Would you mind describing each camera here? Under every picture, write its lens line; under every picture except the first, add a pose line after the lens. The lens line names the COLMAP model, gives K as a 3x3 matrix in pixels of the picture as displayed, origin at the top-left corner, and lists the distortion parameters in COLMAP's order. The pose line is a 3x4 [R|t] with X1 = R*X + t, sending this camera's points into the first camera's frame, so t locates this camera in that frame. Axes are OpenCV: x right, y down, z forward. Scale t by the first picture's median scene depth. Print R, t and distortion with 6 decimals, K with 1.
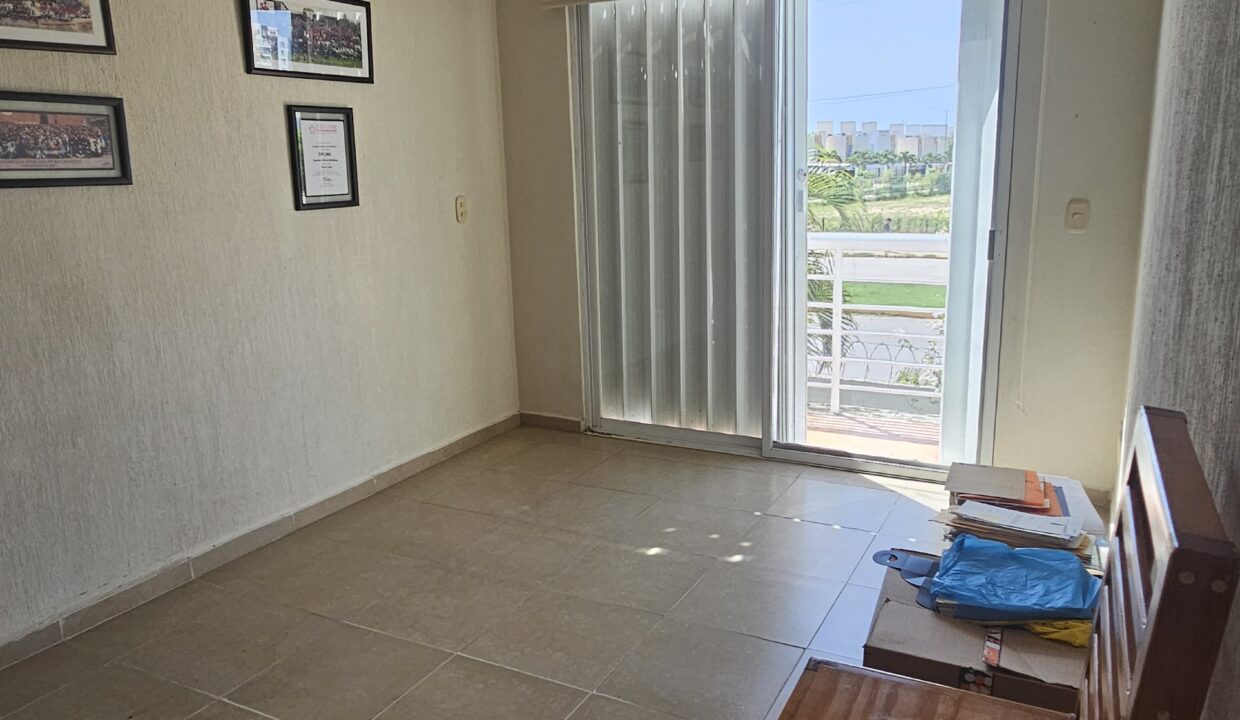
lens RADIAL K [[903.5, 0, 620.0], [0, 903.5, 360.0], [0, 0, 1]] dist [-0.003207, -0.004088]
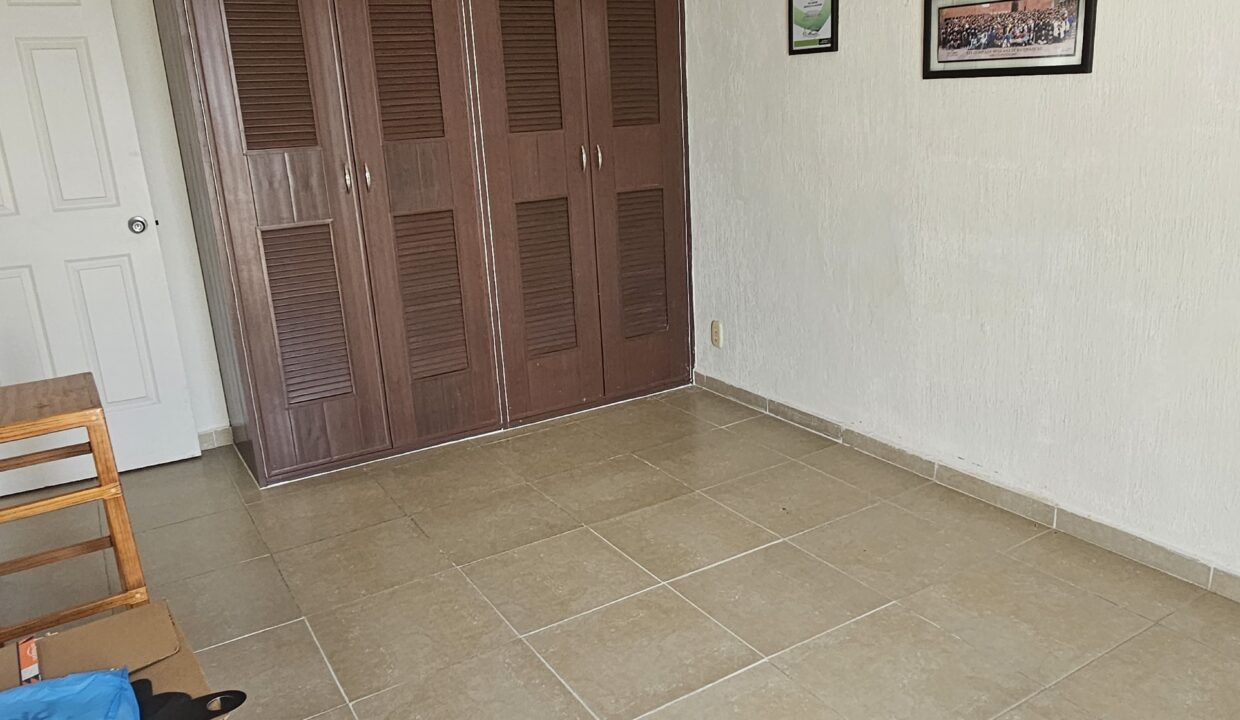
lens RADIAL K [[903.5, 0, 620.0], [0, 903.5, 360.0], [0, 0, 1]] dist [-0.003207, -0.004088]
pose [[-0.513373, 0.297439, -0.804971, 0.486521], [-0.116288, 0.905250, 0.408656, -0.261150], [0.850250, 0.303402, -0.430142, 1.136839]]
